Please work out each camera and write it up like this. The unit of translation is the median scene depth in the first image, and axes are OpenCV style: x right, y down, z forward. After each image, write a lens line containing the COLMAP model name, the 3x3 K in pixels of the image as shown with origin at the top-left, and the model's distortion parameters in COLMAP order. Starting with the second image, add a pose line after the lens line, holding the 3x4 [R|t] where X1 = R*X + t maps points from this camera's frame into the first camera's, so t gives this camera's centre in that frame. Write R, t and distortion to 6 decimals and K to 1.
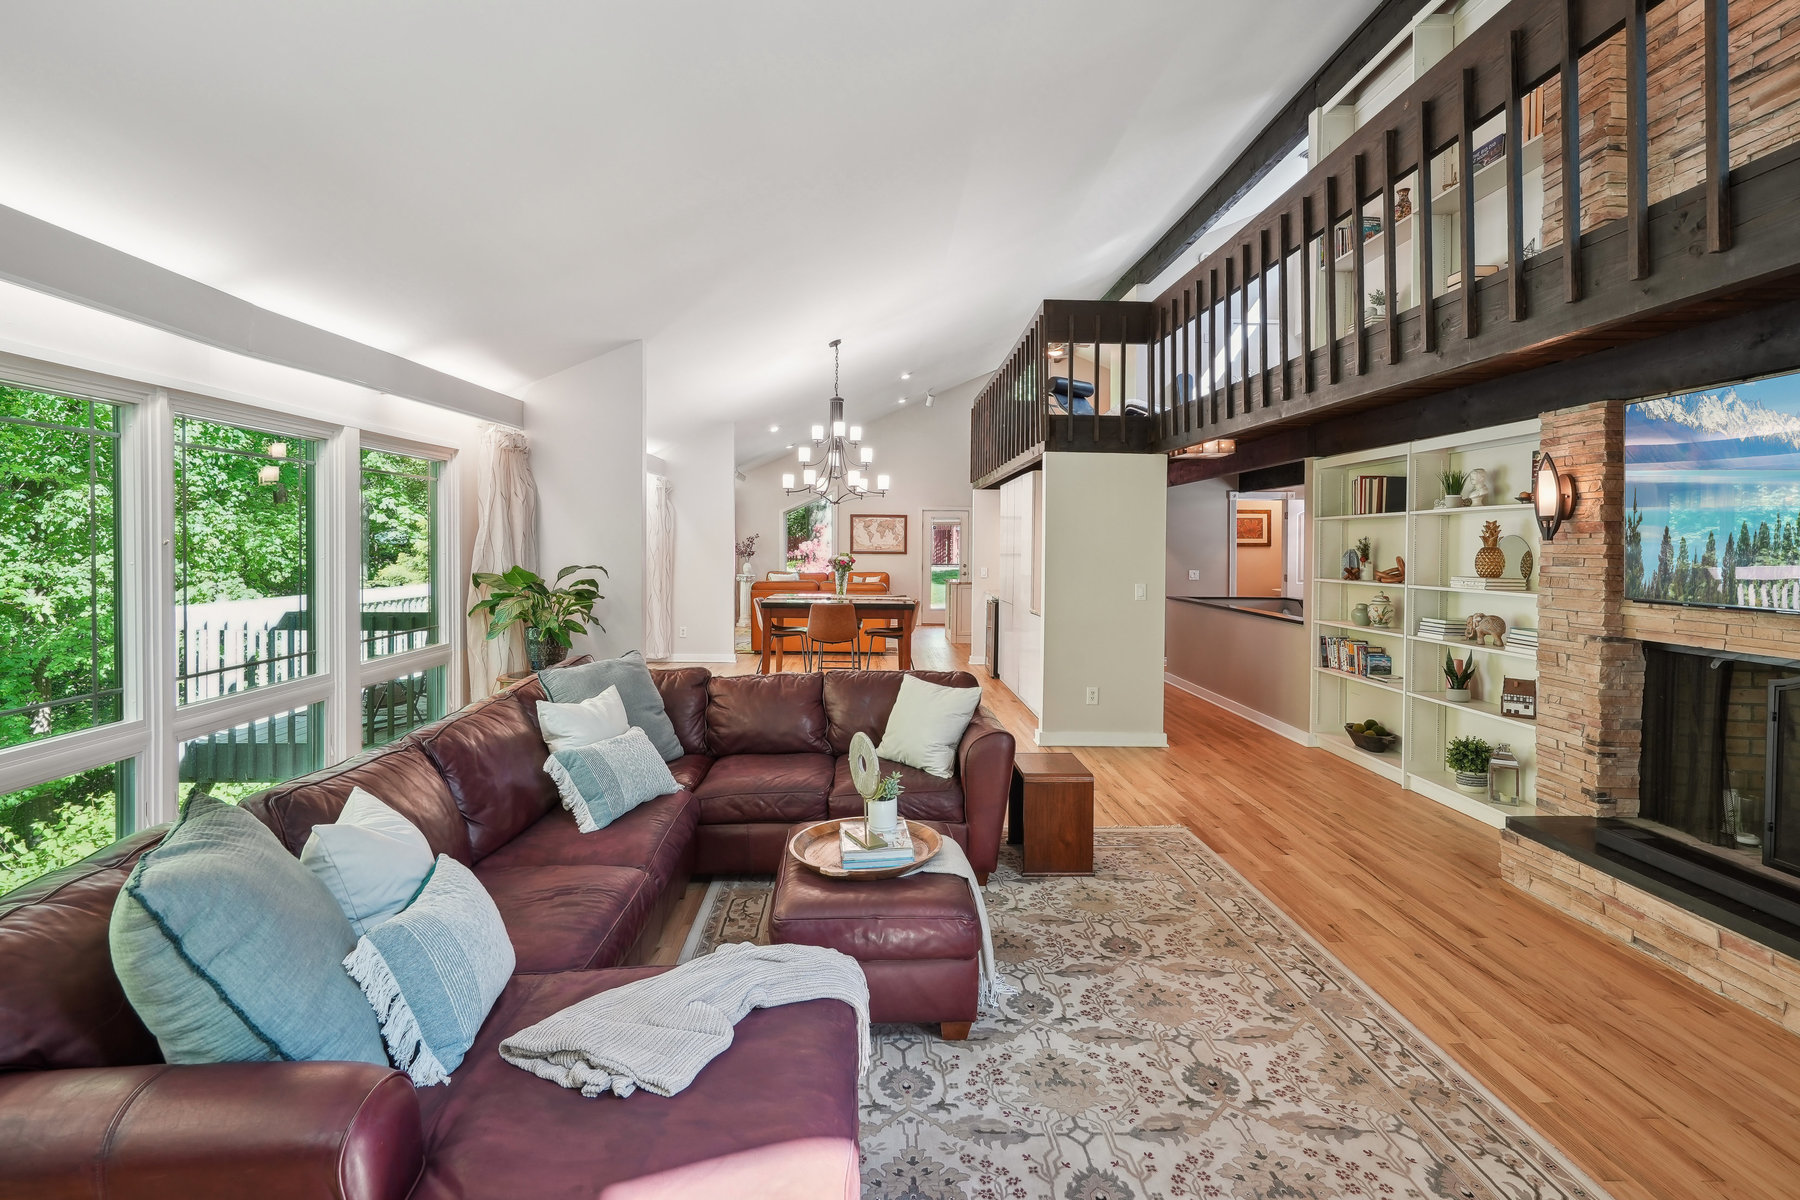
lens RADIAL K [[873.0, 0, 891.0], [0, 873.0, 553.1], [0, 0, 1]] dist [-0.000362, 0.000658]
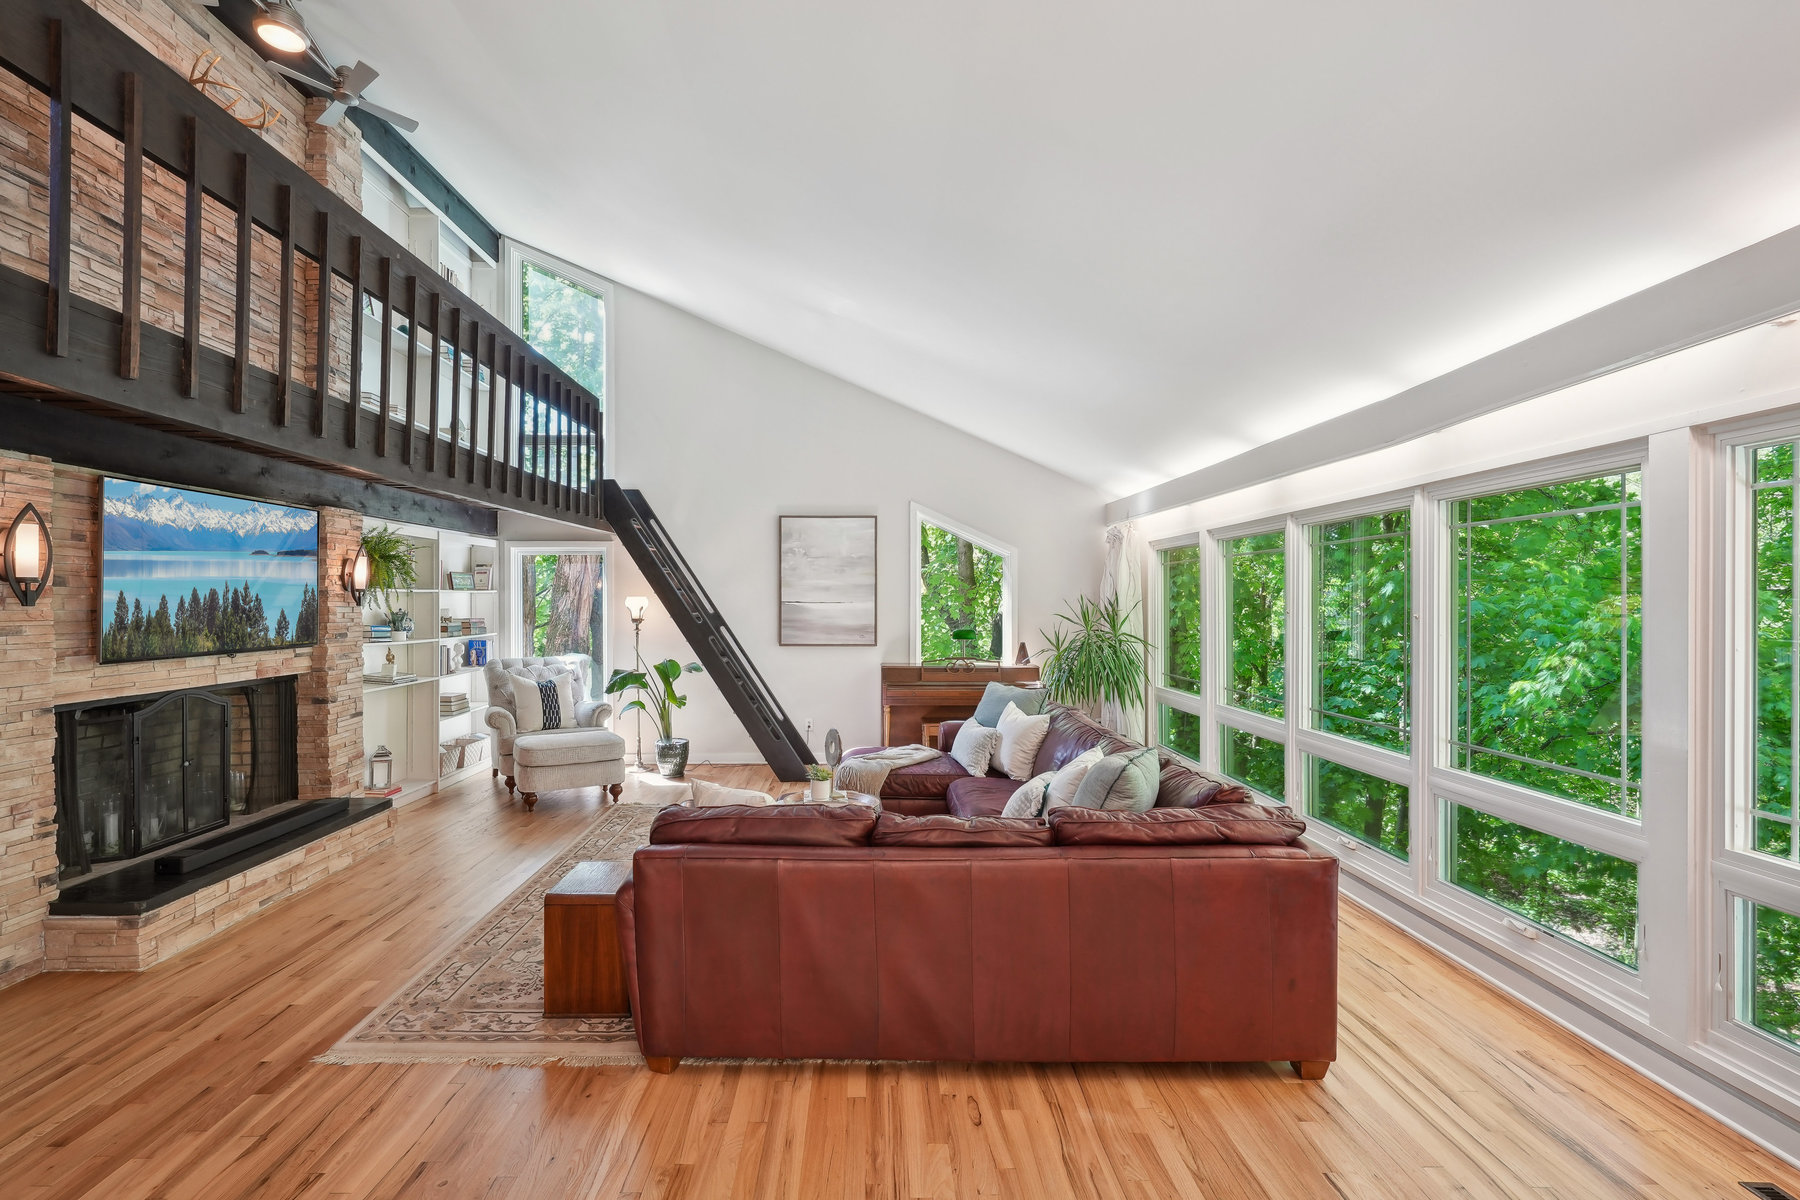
lens RADIAL K [[821.9, 0, 873.9], [0, 821.9, 598.2], [0, 0, 1]] dist [-0.003734, -0.000078]
pose [[-0.999893, -0.006183, 0.013254, -0.112087], [-0.006081, 0.999952, 0.007728, -0.045969], [-0.013301, 0.007647, -0.999882, 2.286471]]
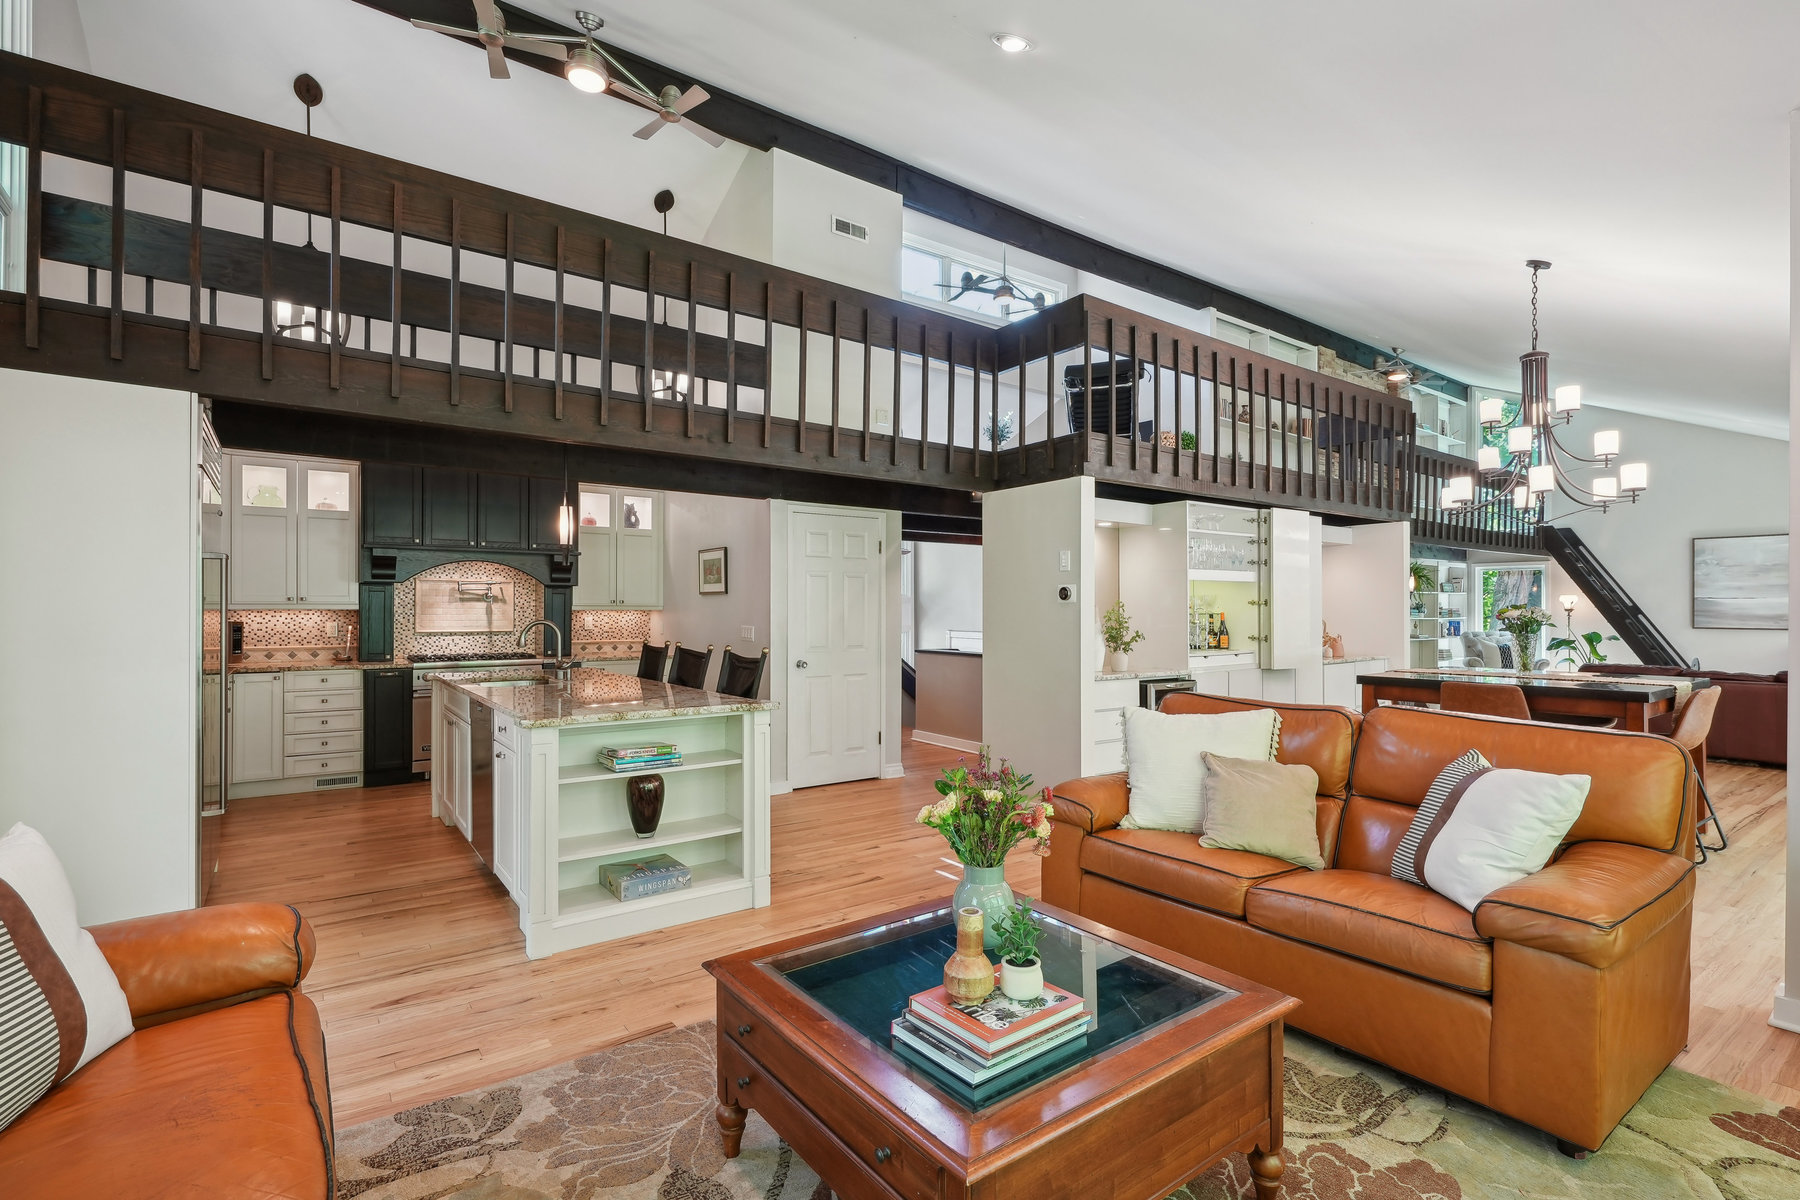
lens RADIAL K [[825.9, 0, 903.5], [0, 825.9, 606.6], [0, 0, 1]] dist [0.015296, 0.000196]
pose [[-0.571092, -0.007346, 0.820853, -0.820852], [0.001003, 0.999953, 0.009647, -0.015299], [-0.820886, 0.006333, -0.571057, 4.702502]]
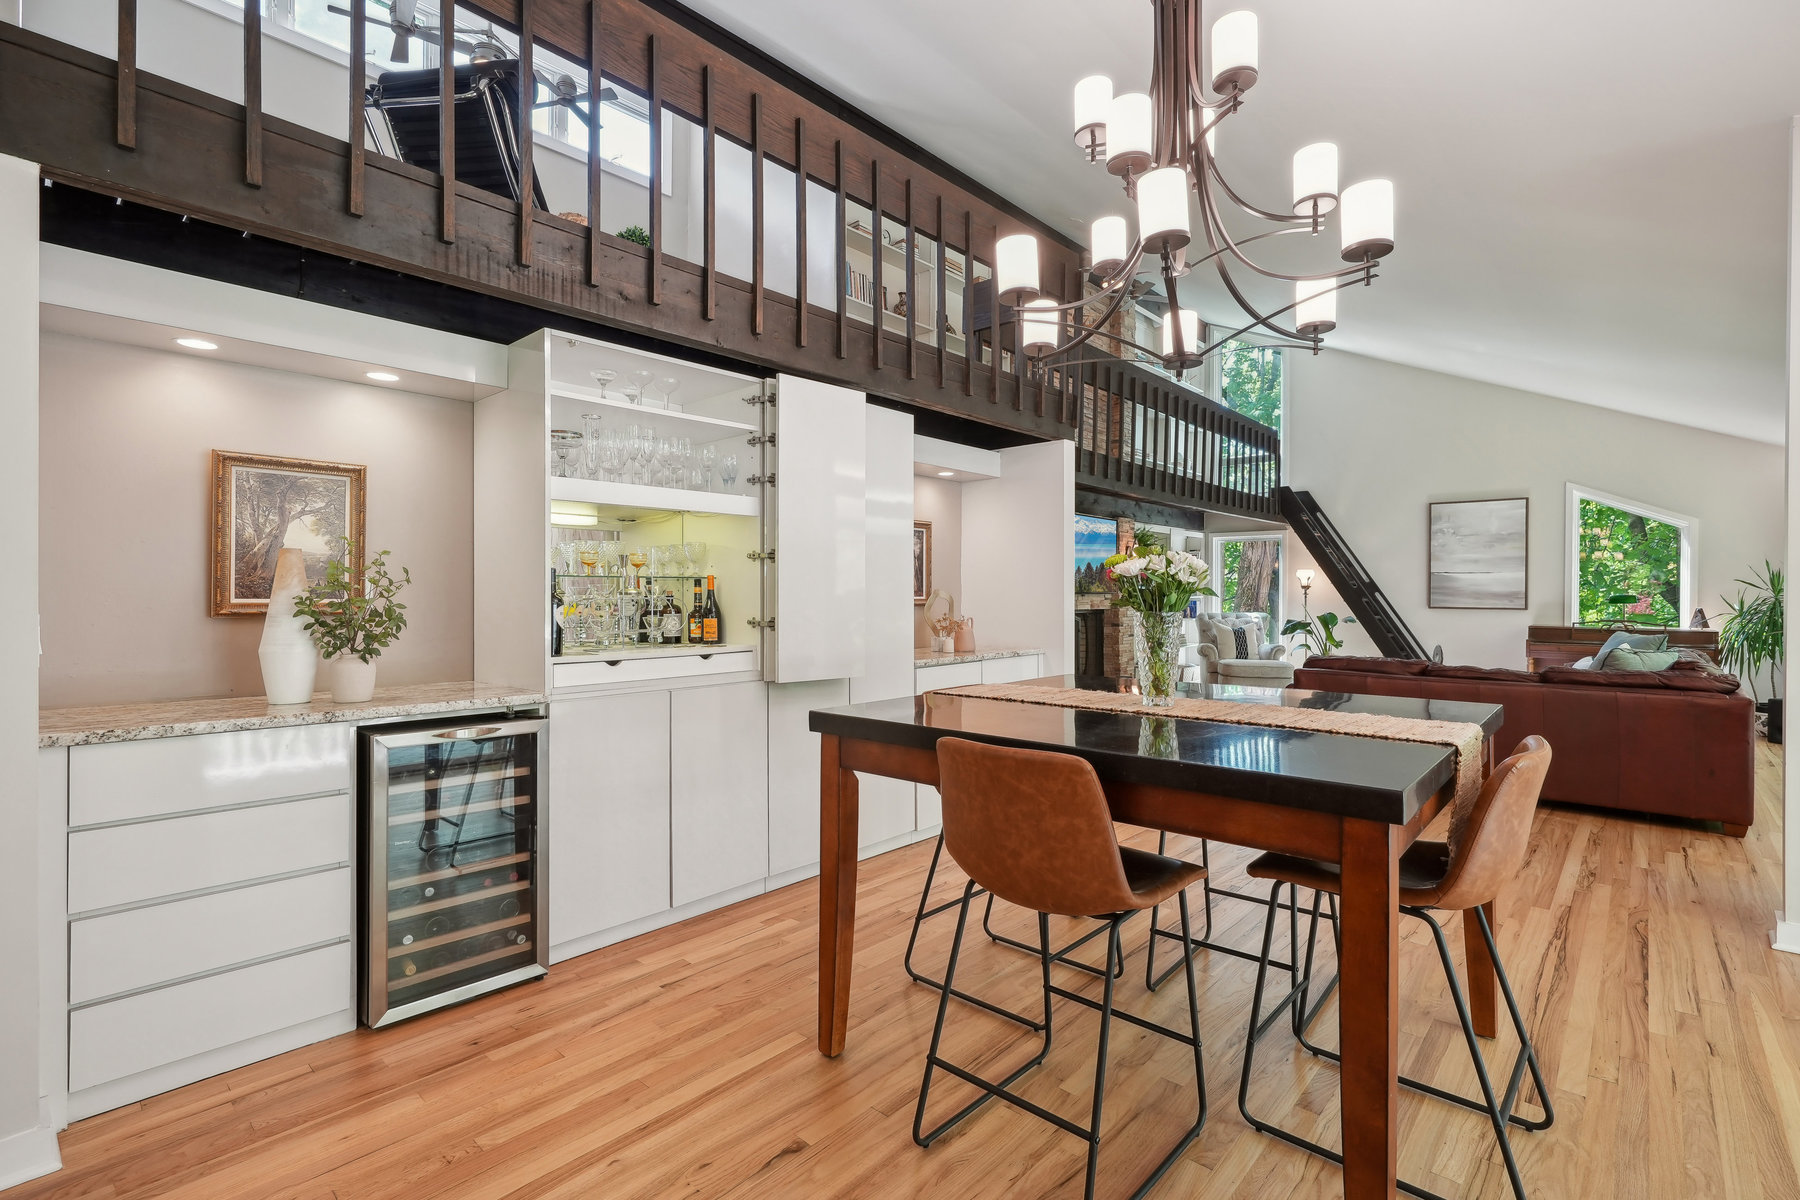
lens RADIAL K [[828.1, 0, 892.7], [0, 828.1, 594.5], [0, 0, 1]] dist [-0.001405, -0.000415]
pose [[-0.718817, -0.012836, 0.695081, -0.499958], [-0.004387, 0.999893, 0.013929, 0.032383], [-0.695186, 0.006963, -0.718796, 3.412907]]
